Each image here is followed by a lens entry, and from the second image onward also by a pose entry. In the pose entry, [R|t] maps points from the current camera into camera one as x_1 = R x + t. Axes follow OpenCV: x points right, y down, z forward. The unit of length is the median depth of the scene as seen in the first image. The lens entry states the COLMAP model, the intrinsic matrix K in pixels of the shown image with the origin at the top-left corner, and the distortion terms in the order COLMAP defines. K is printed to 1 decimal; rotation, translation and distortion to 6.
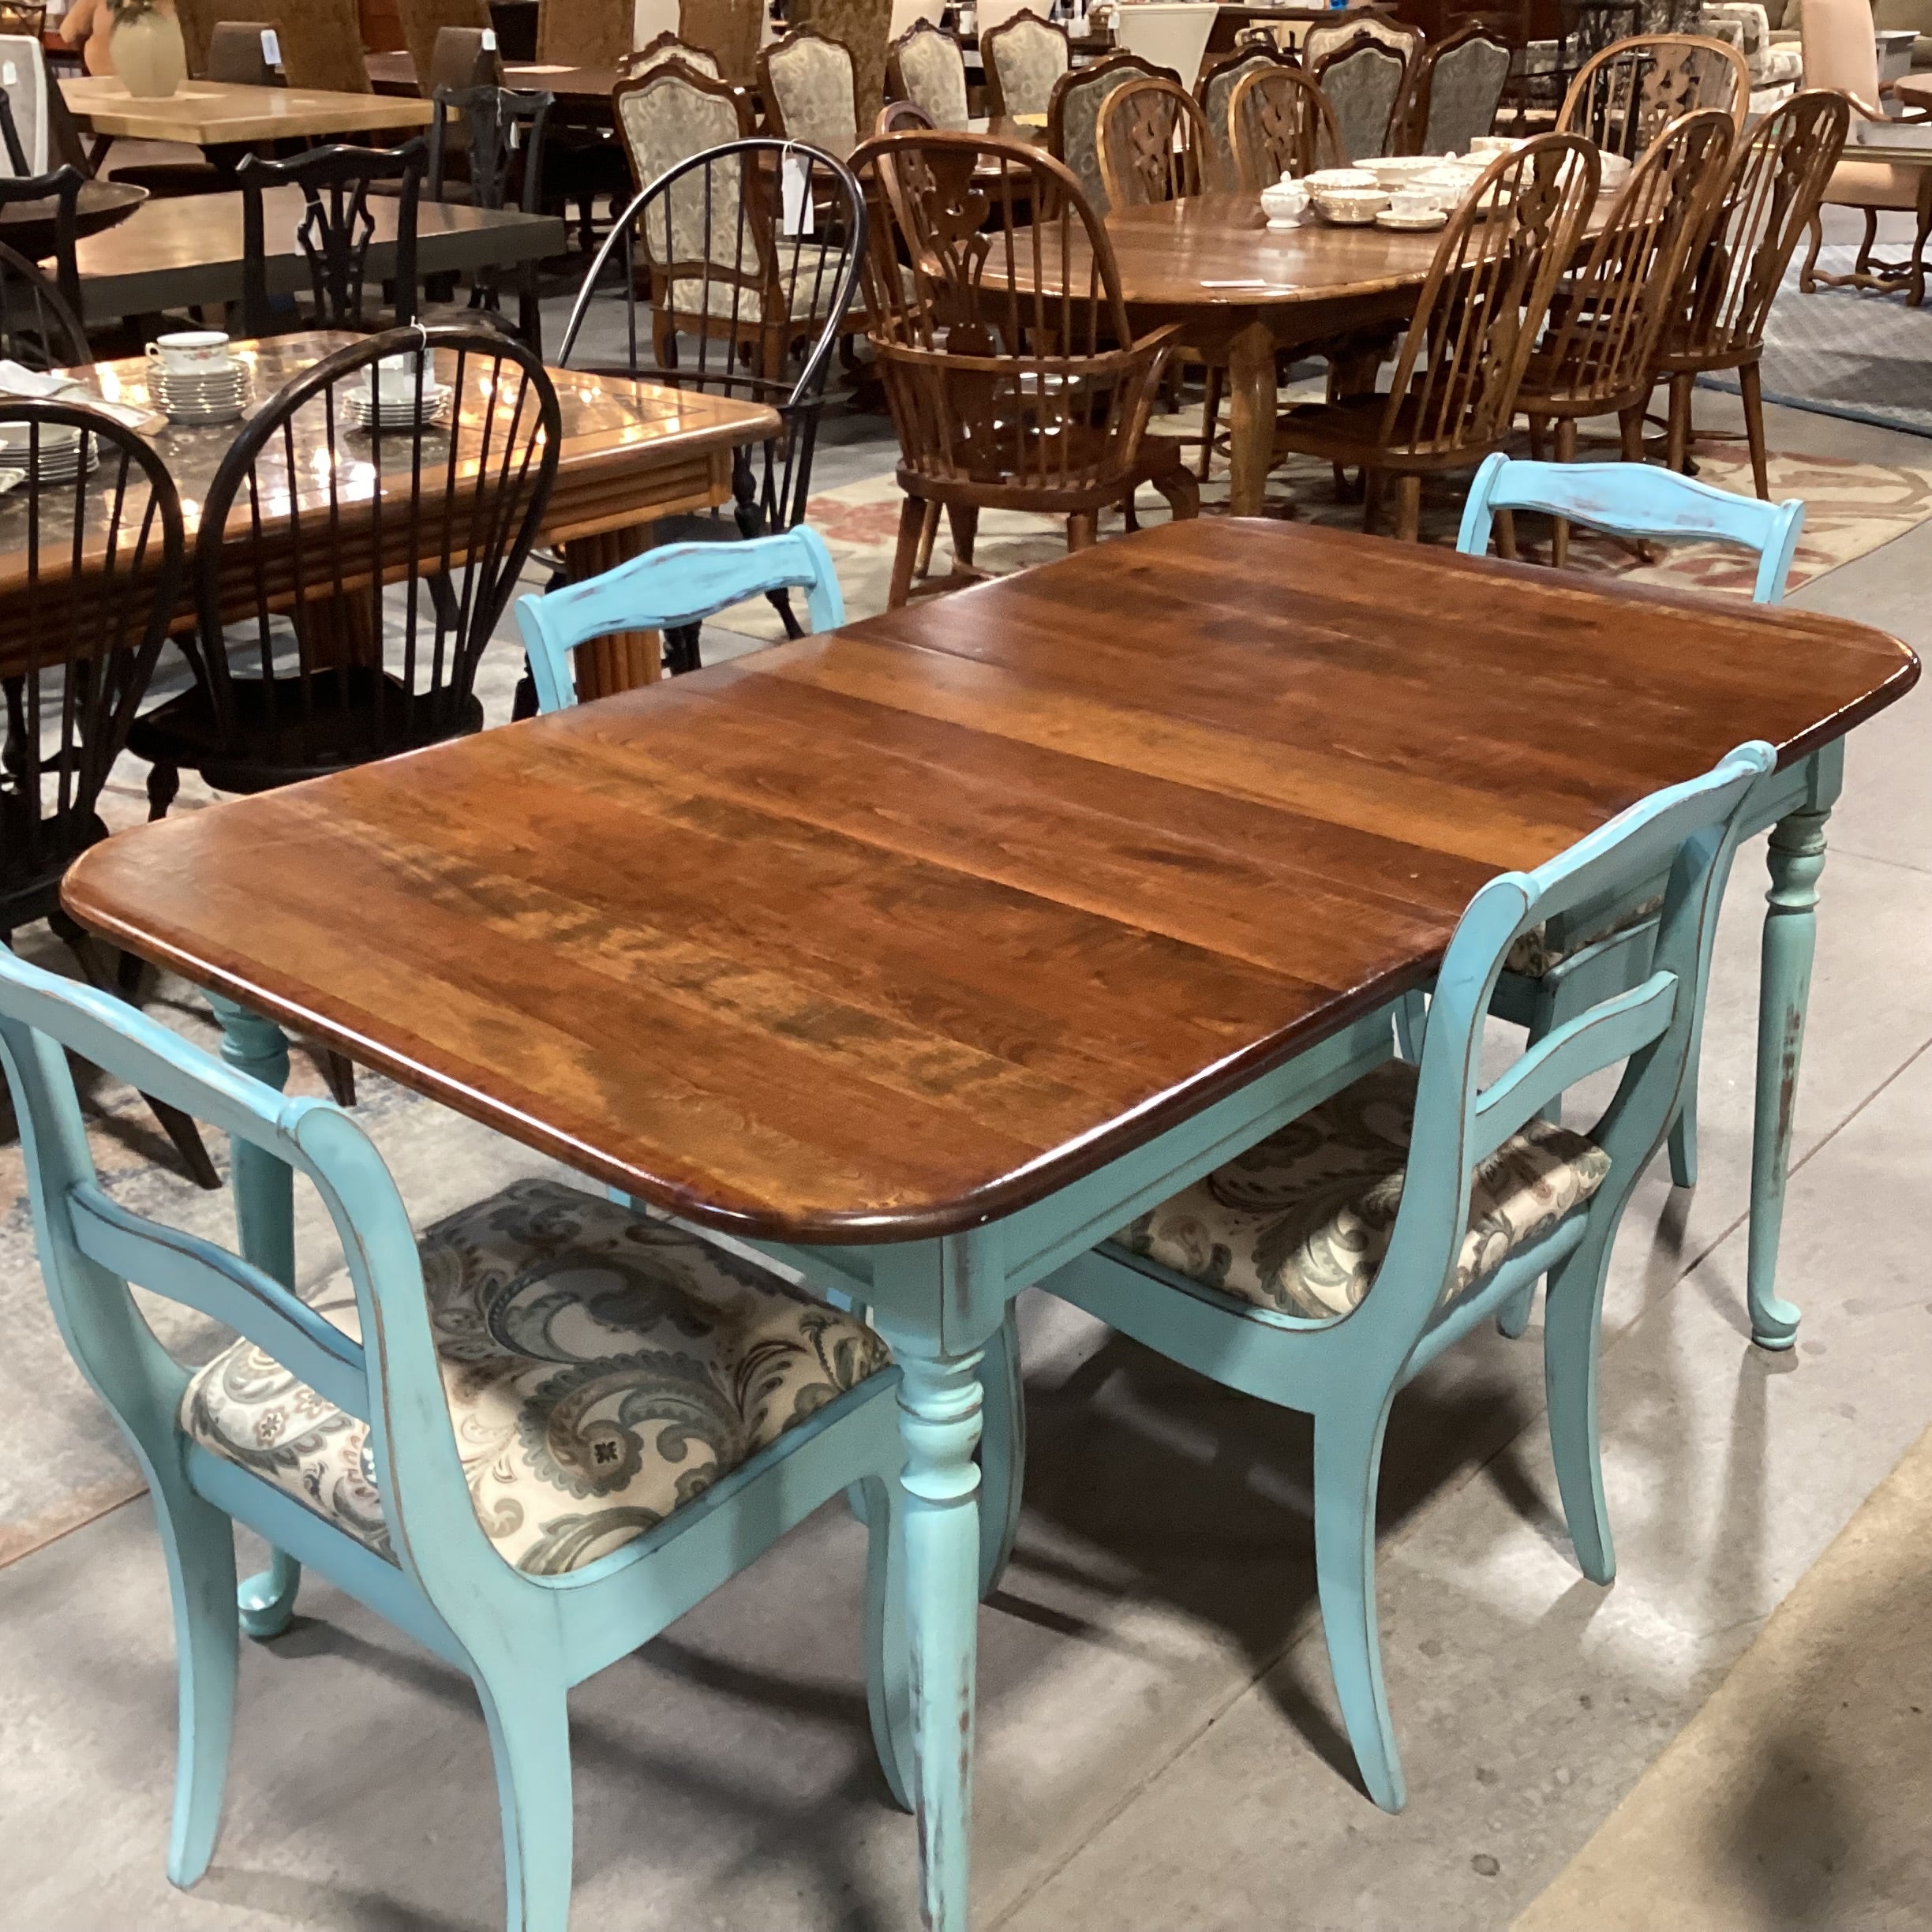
lens RADIAL K [[2328.9, 0, 959.5], [0, 2328.9, 963.2], [0, 0, 1]] dist [0.162836, -0.396898]
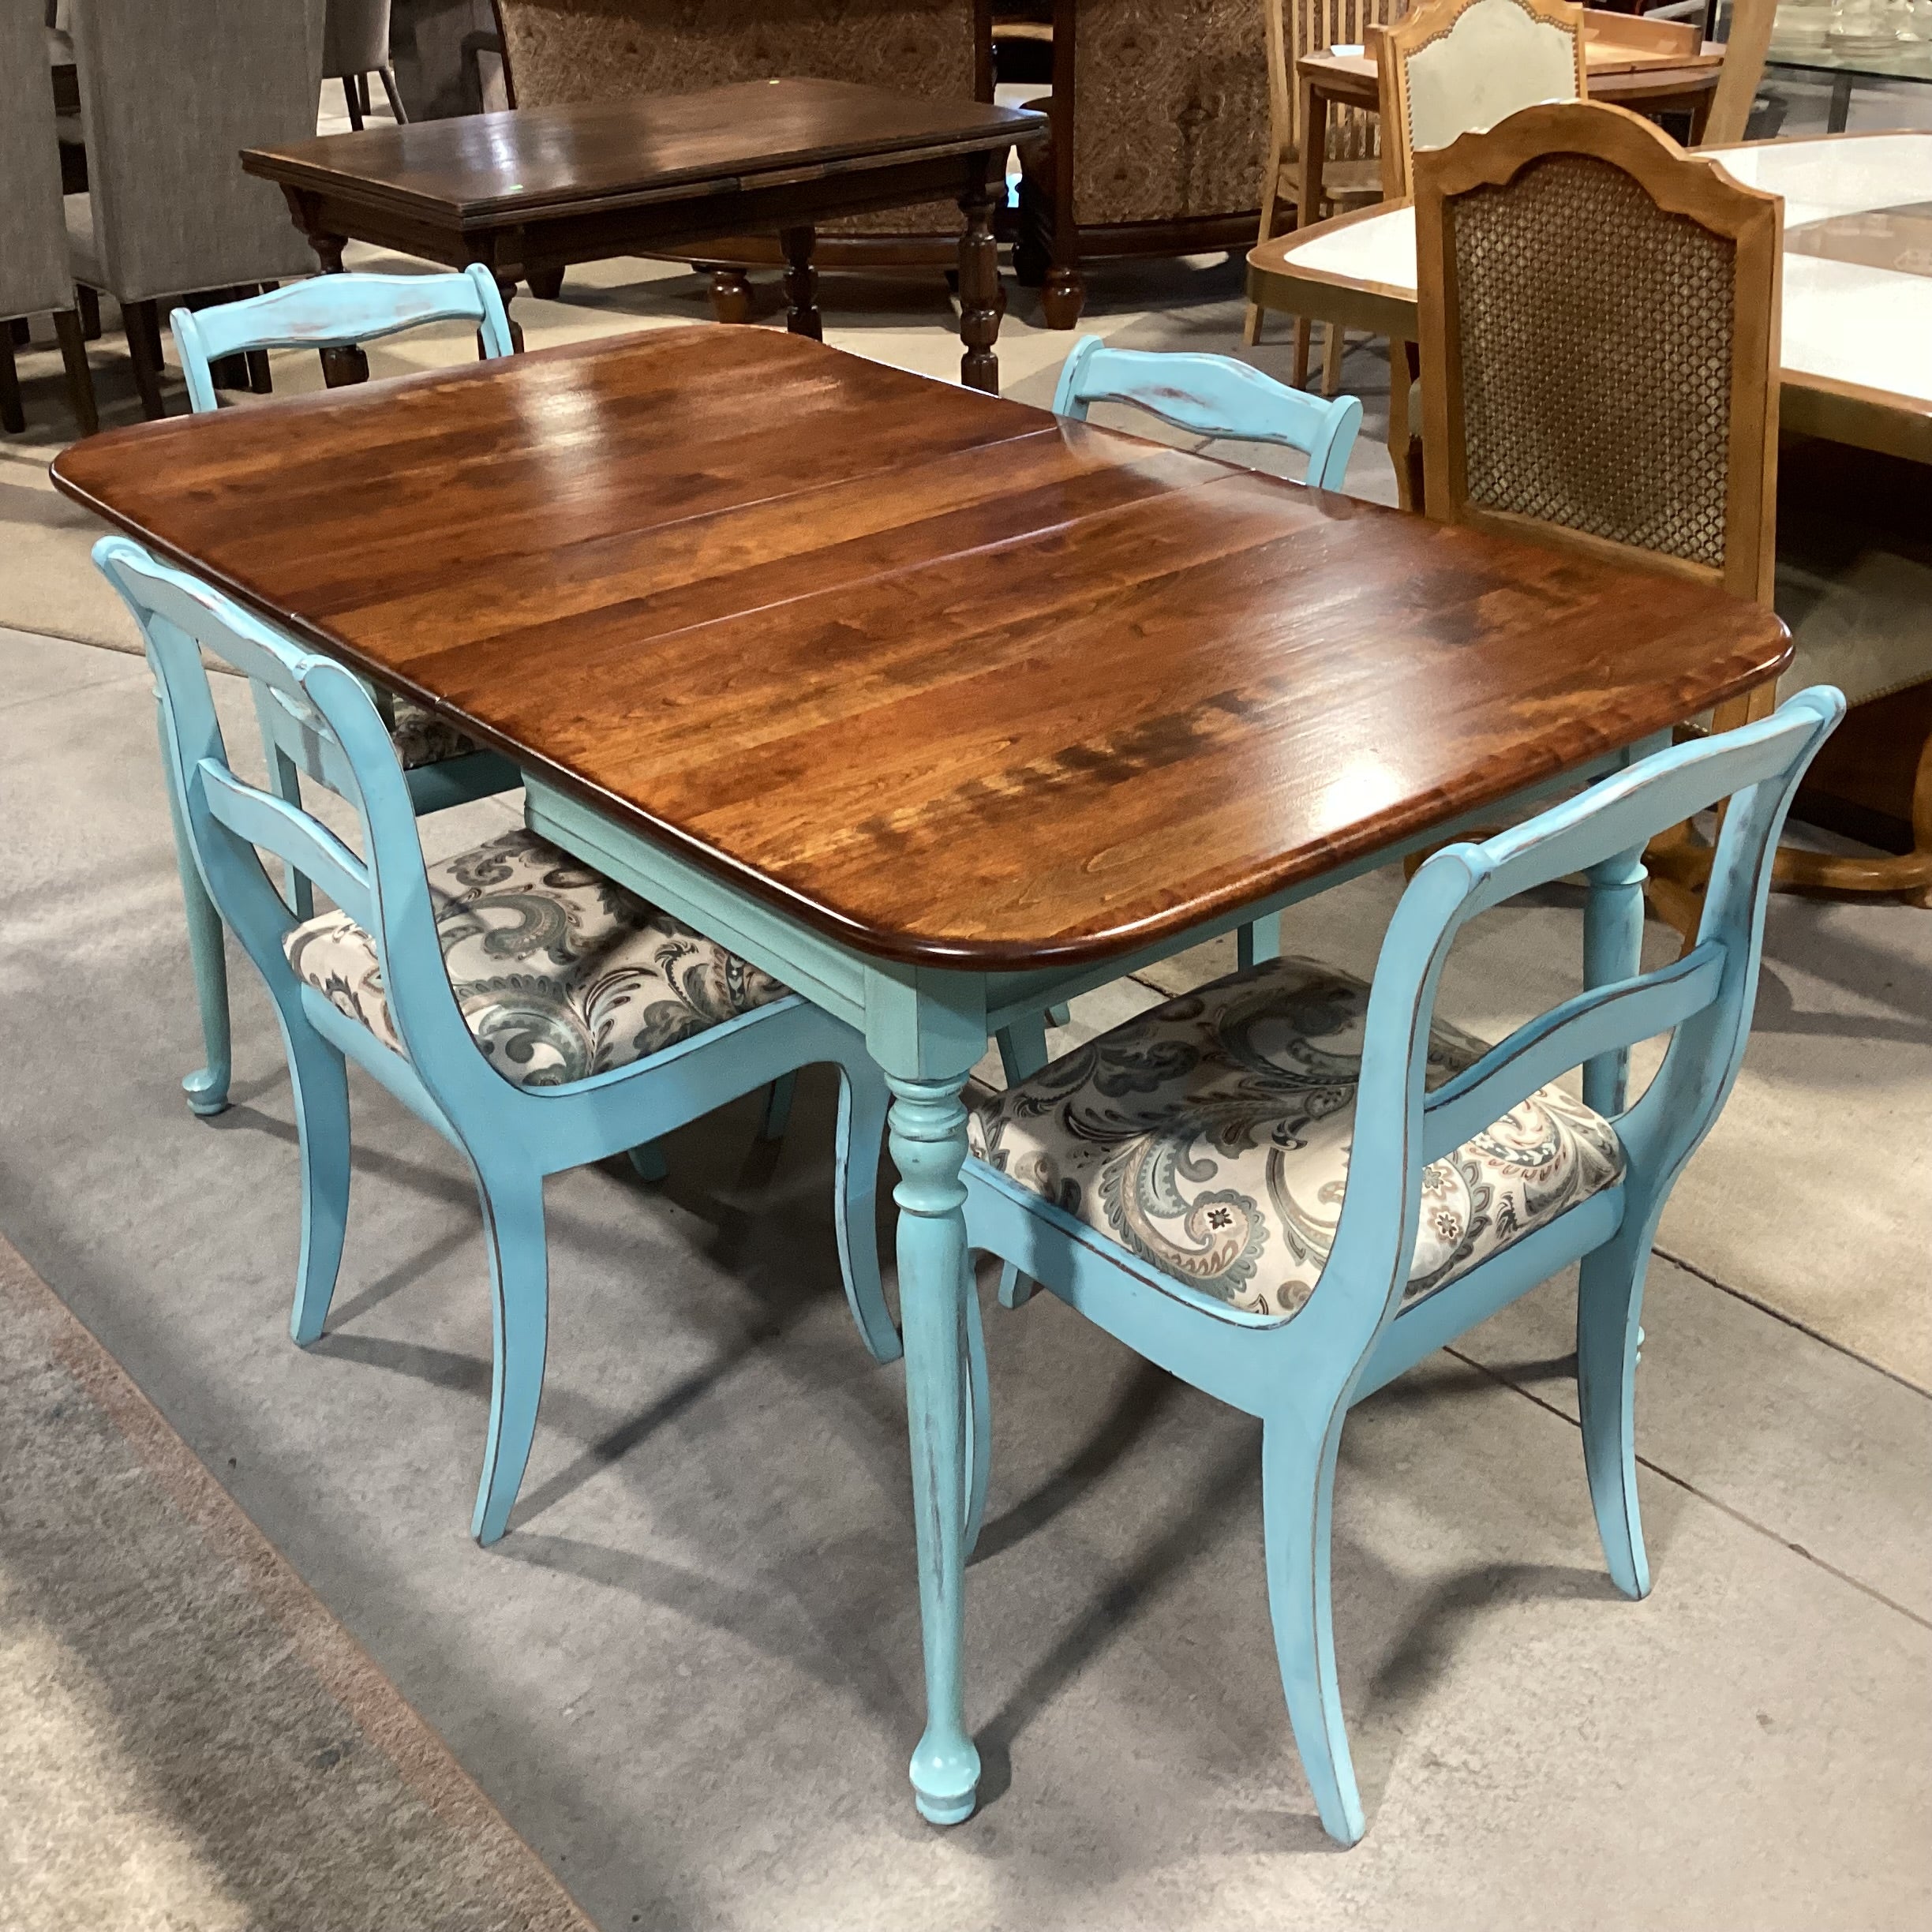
lens RADIAL K [[2328.9, 0, 959.5], [0, 2328.9, 963.2], [0, 0, 1]] dist [0.162836, -0.396898]
pose [[0.154938, -0.463059, 0.872680, -1.004936], [0.420980, 0.830079, 0.365712, -0.311221], [-0.893740, 0.310718, 0.323549, 0.714460]]
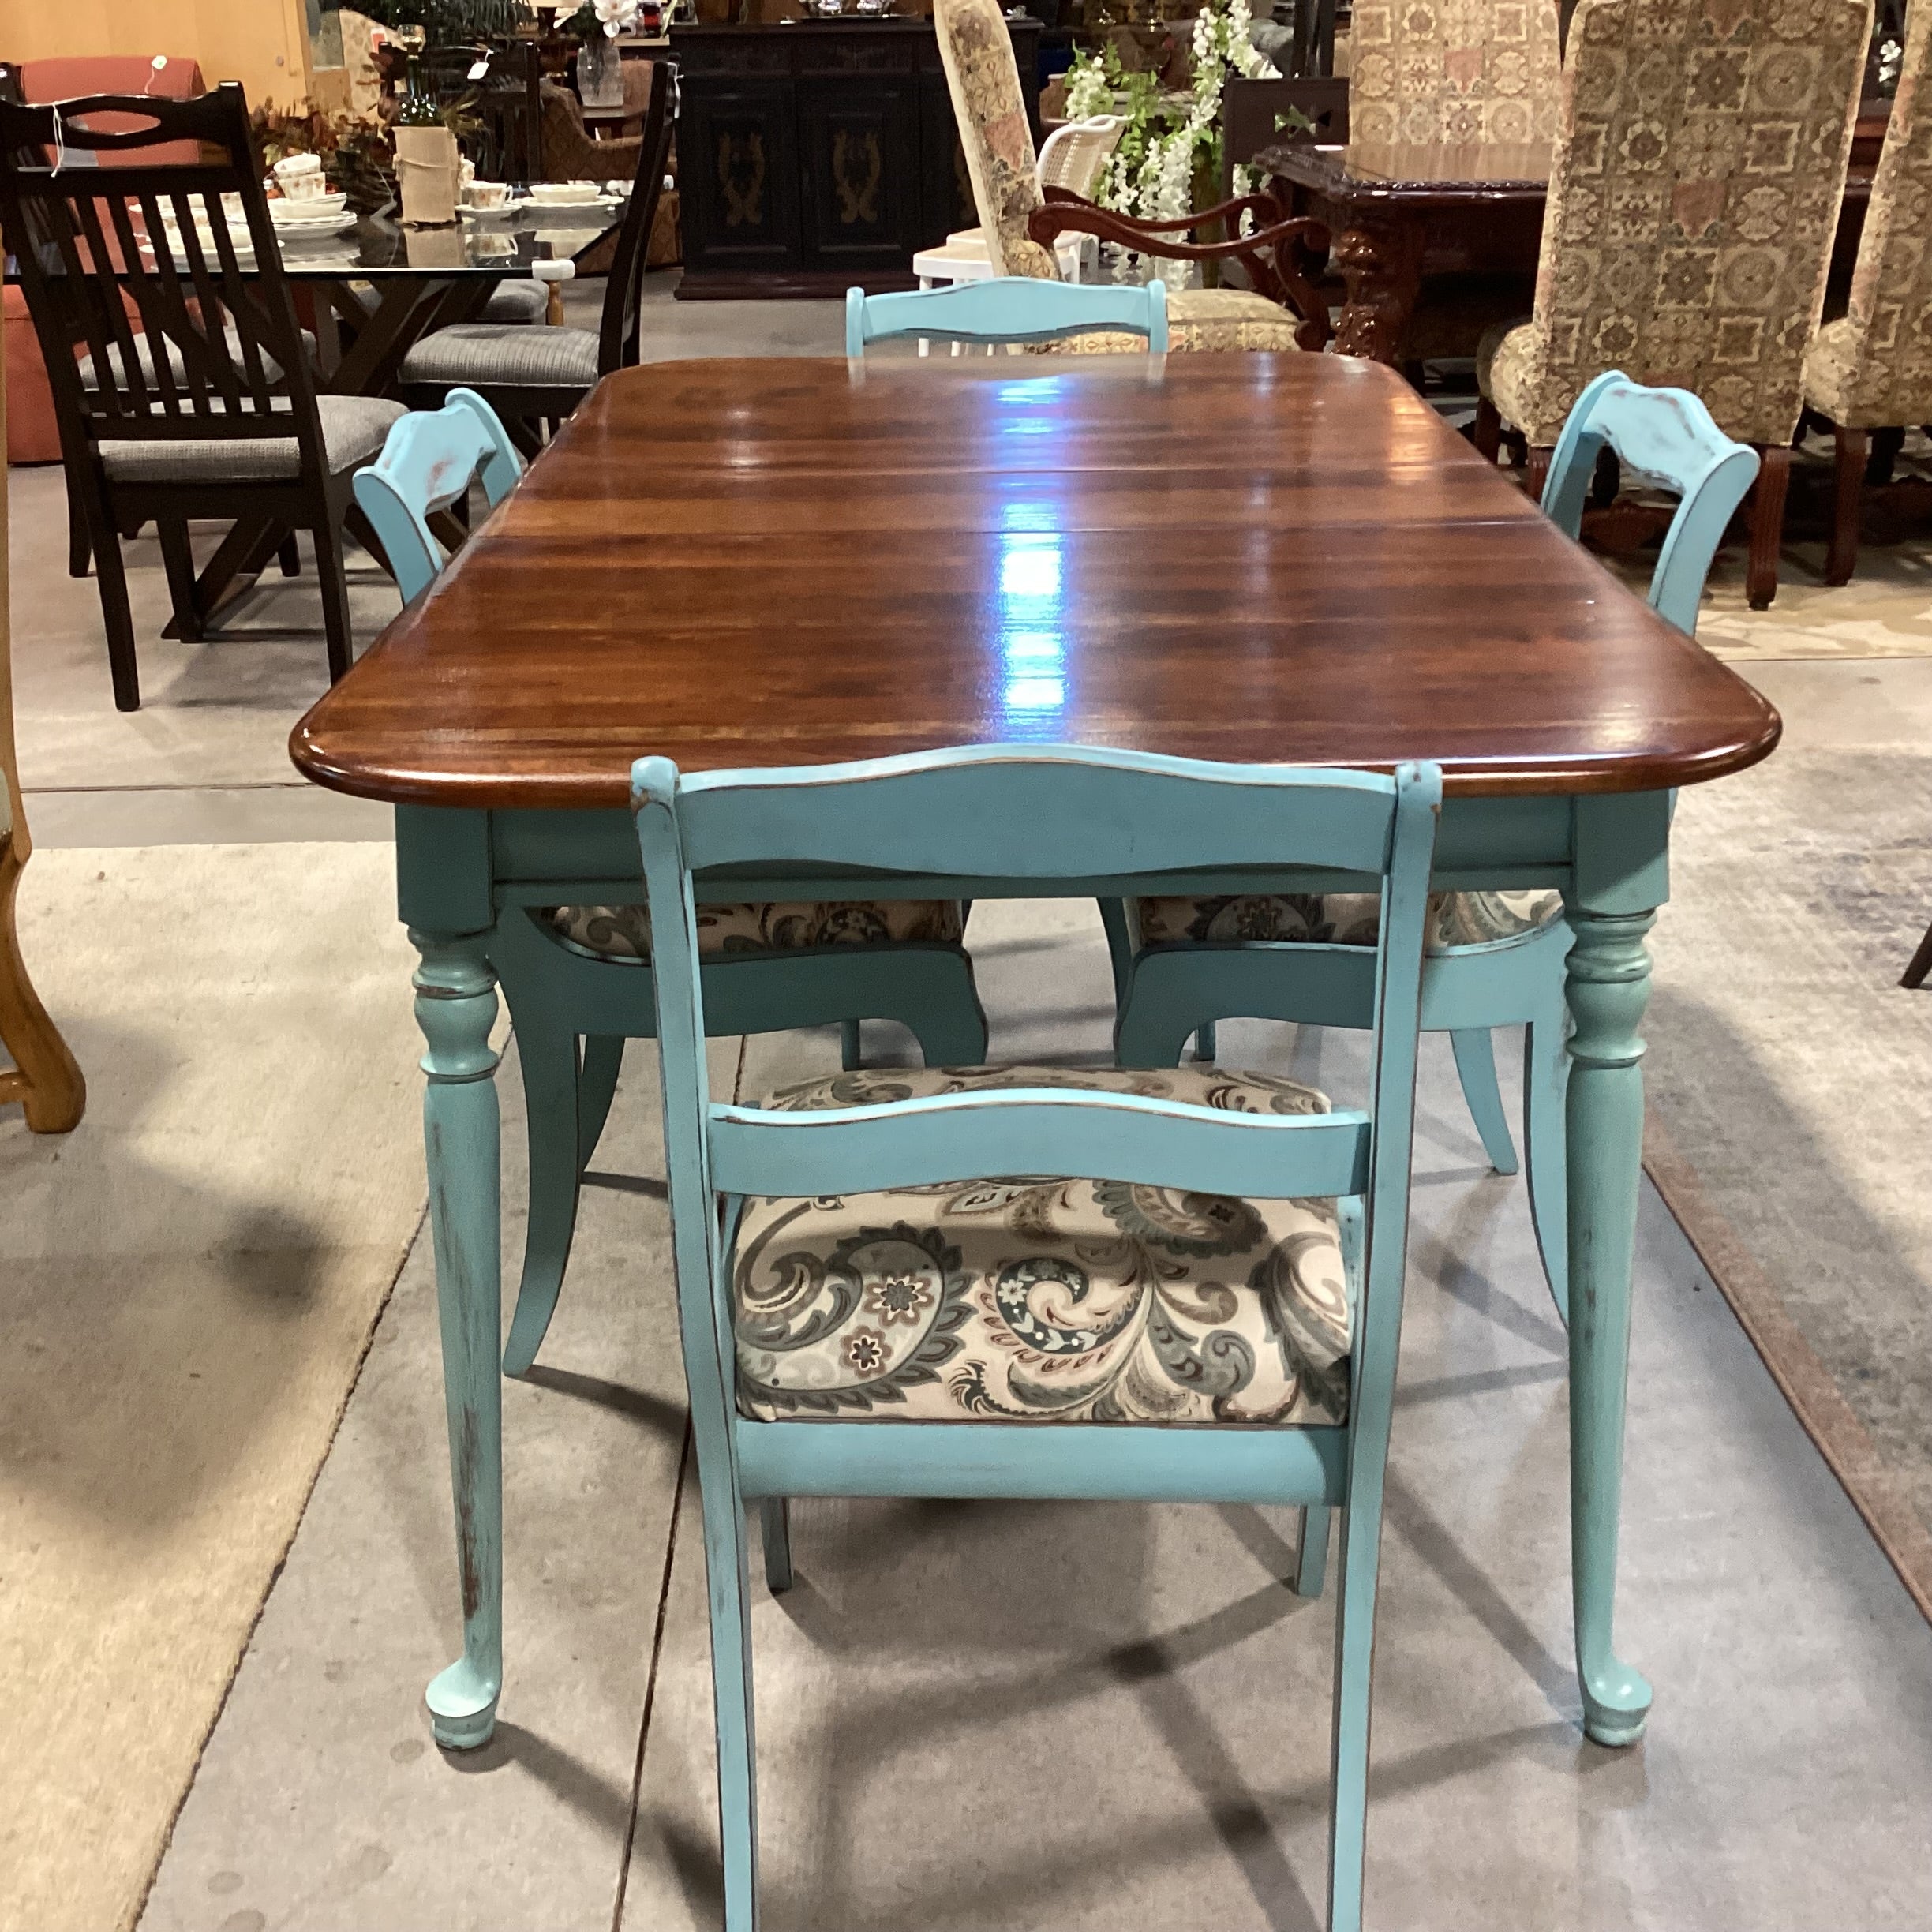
lens RADIAL K [[2327.6, 0, 973.7], [0, 2327.6, 955.3], [0, 0, 1]] dist [0.071790, -0.116869]
pose [[-0.737038, 0.269070, -0.619981, 0.792885], [-0.263459, 0.730381, 0.630185, -0.615352], [0.622386, 0.627810, -0.467430, 1.698602]]
